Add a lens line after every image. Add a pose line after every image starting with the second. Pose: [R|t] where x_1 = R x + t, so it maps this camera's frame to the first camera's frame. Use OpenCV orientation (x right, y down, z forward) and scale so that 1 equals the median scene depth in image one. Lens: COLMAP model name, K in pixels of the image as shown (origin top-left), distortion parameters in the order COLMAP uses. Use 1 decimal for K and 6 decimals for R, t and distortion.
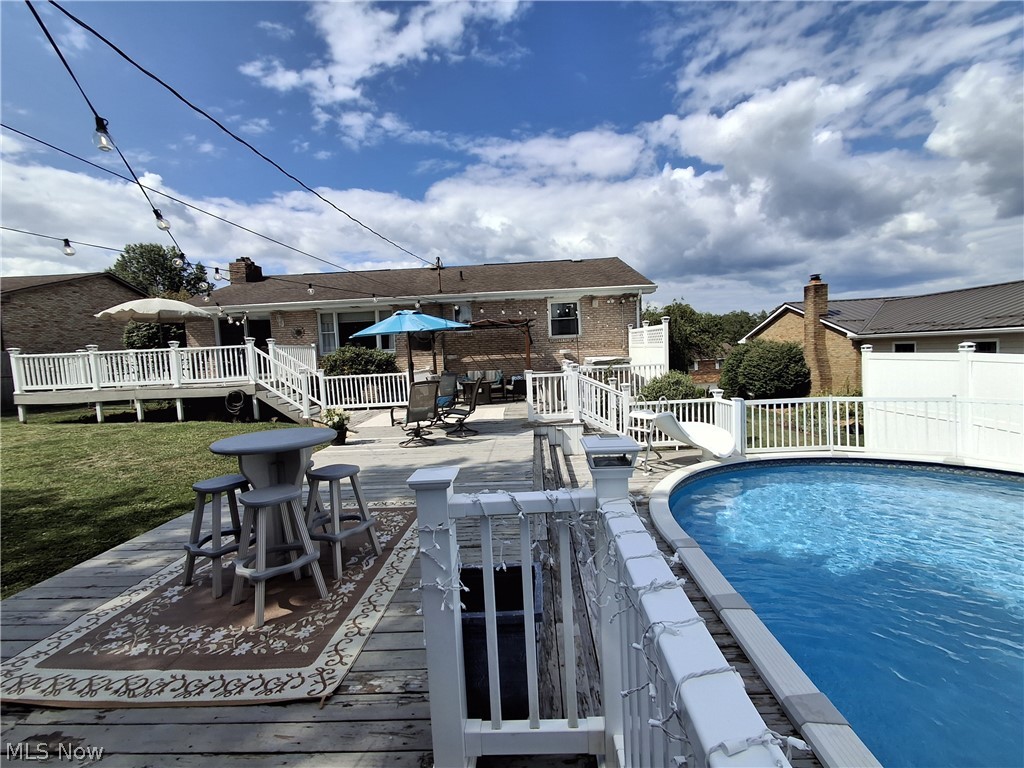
lens RADIAL K [[465.6, 0, 512.6], [0, 465.6, 381.7], [0, 0, 1]] dist [-0.000772, 0.003303]
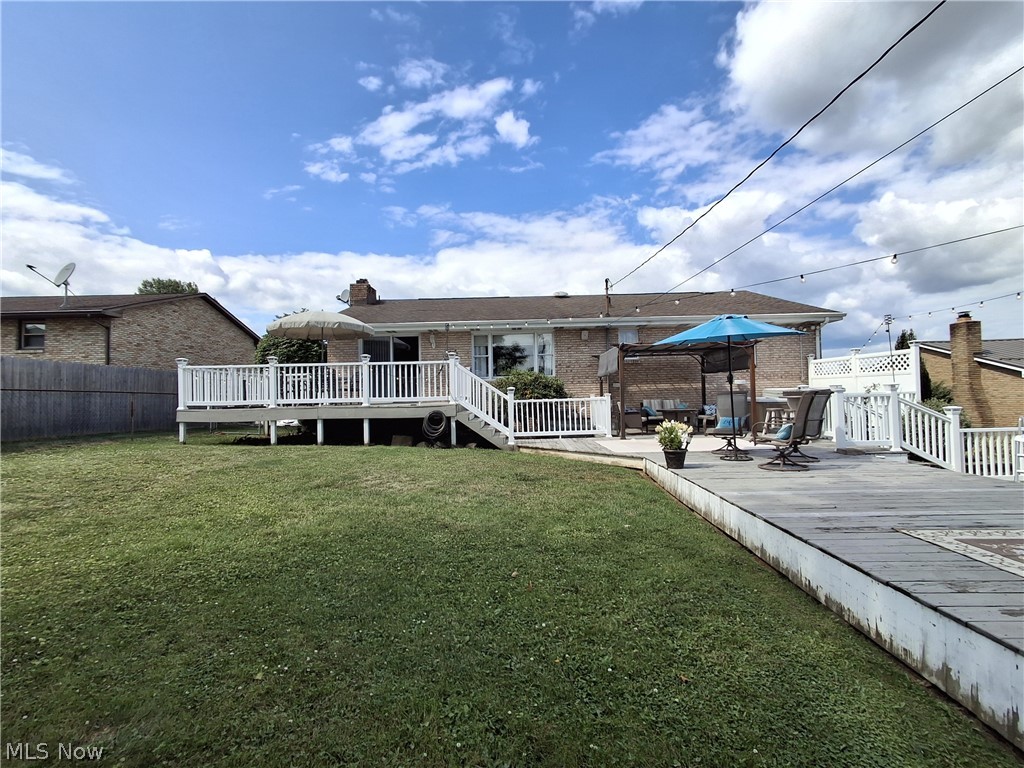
lens RADIAL K [[465.6, 0, 516.4], [0, 465.6, 384.4], [0, 0, 1]] dist [-0.000772, 0.003303]
pose [[0.999603, 0.024802, 0.013339, -0.358165], [-0.023498, 0.995631, -0.090368, 0.035430], [-0.015522, 0.090019, 0.995819, 0.085838]]
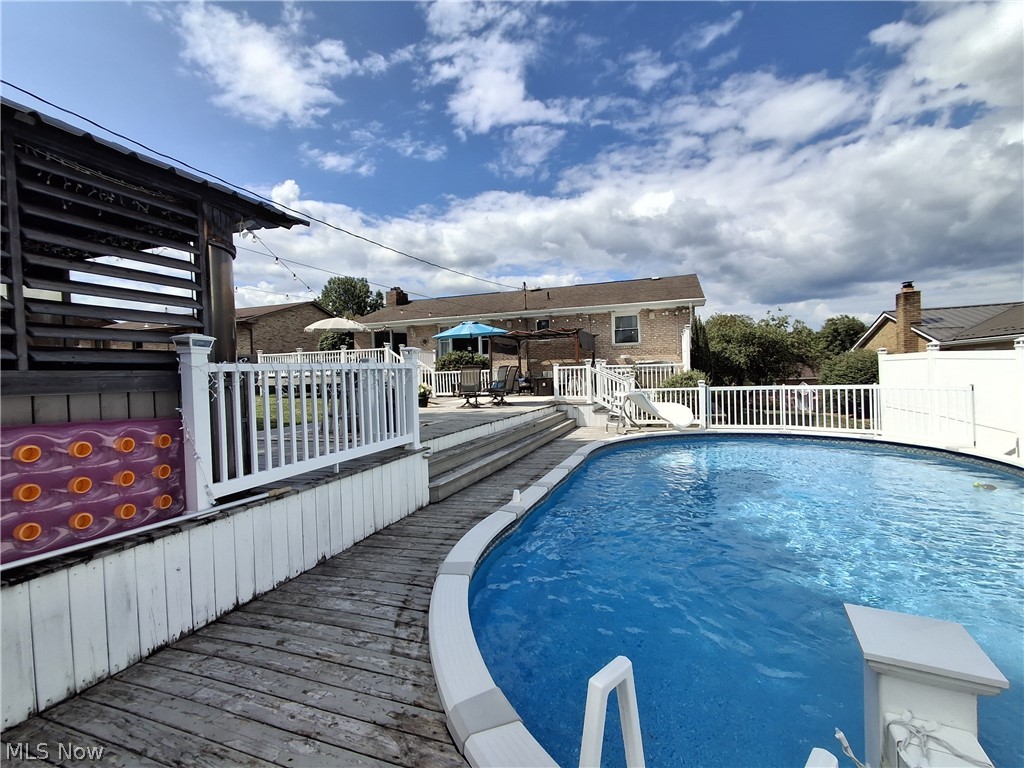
lens RADIAL K [[465.6, 0, 513.5], [0, 465.6, 381.7], [0, 0, 1]] dist [-0.000772, 0.003303]
pose [[0.952789, 0.022937, -0.302764, 0.207050], [-0.034367, 0.998881, -0.032479, 0.048291], [0.301681, 0.041351, 0.952512, -0.213758]]
